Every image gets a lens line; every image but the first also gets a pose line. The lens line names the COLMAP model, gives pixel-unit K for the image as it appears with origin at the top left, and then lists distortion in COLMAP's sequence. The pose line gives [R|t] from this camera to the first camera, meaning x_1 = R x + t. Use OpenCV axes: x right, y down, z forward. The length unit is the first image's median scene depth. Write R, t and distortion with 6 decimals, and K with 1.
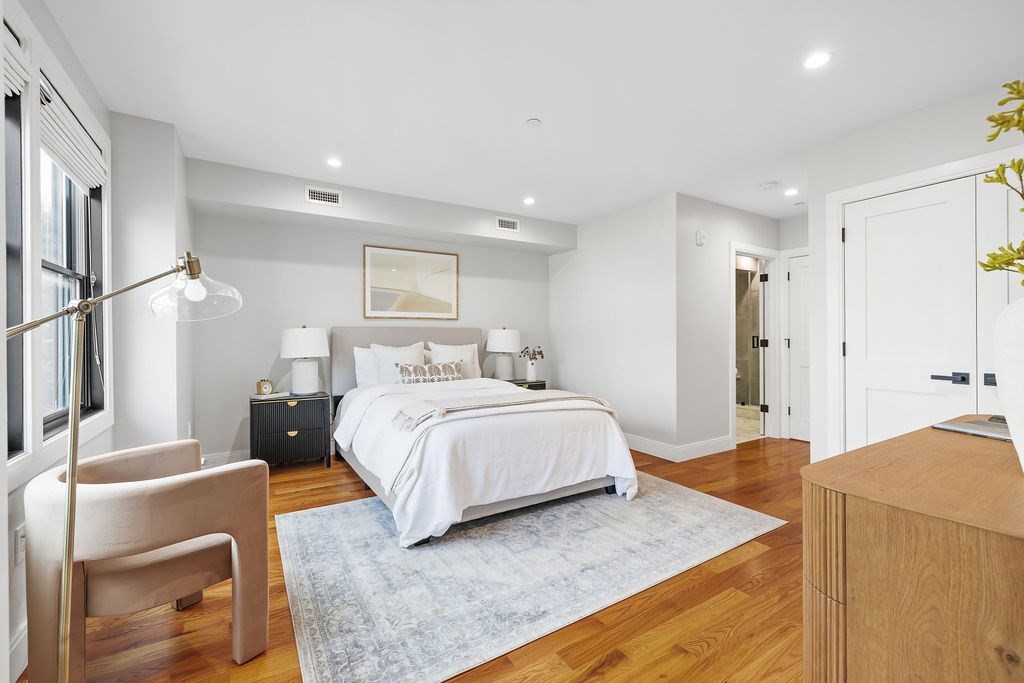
lens RADIAL K [[434.1, 0, 508.0], [0, 434.1, 335.8], [0, 0, 1]] dist [0.003677, 0.000093]
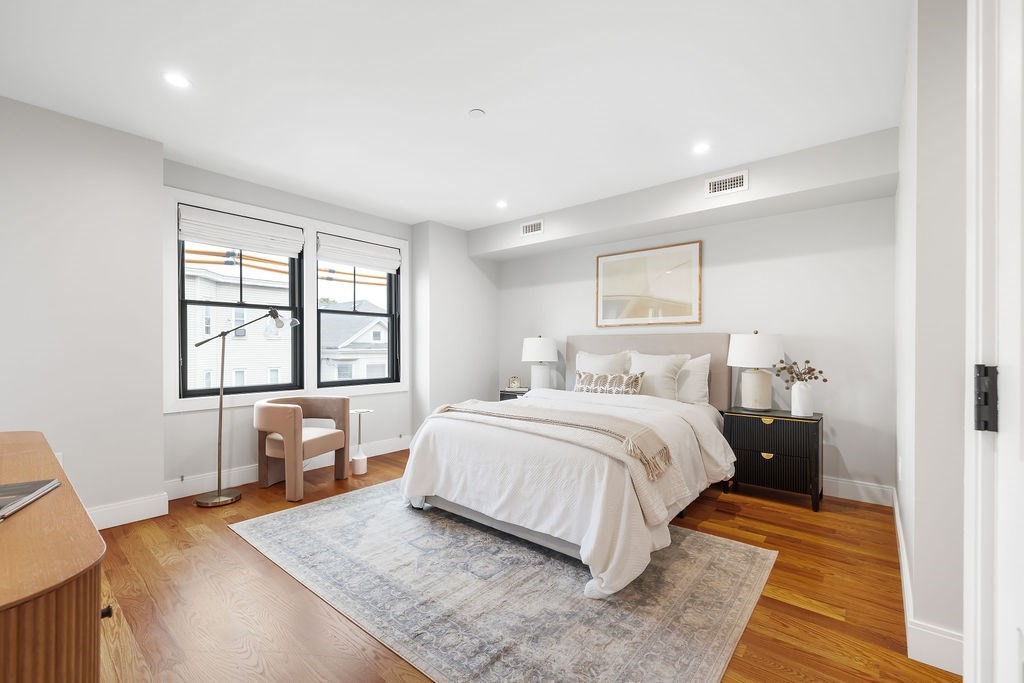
lens RADIAL K [[434.1, 0, 508.7], [0, 434.1, 349.7], [0, 0, 1]] dist [0.003677, 0.000093]
pose [[0.311928, 0.009059, -0.950062, 0.672731], [0.000965, 0.999951, 0.009852, 0.003740], [0.950105, -0.003989, 0.311904, 0.539334]]
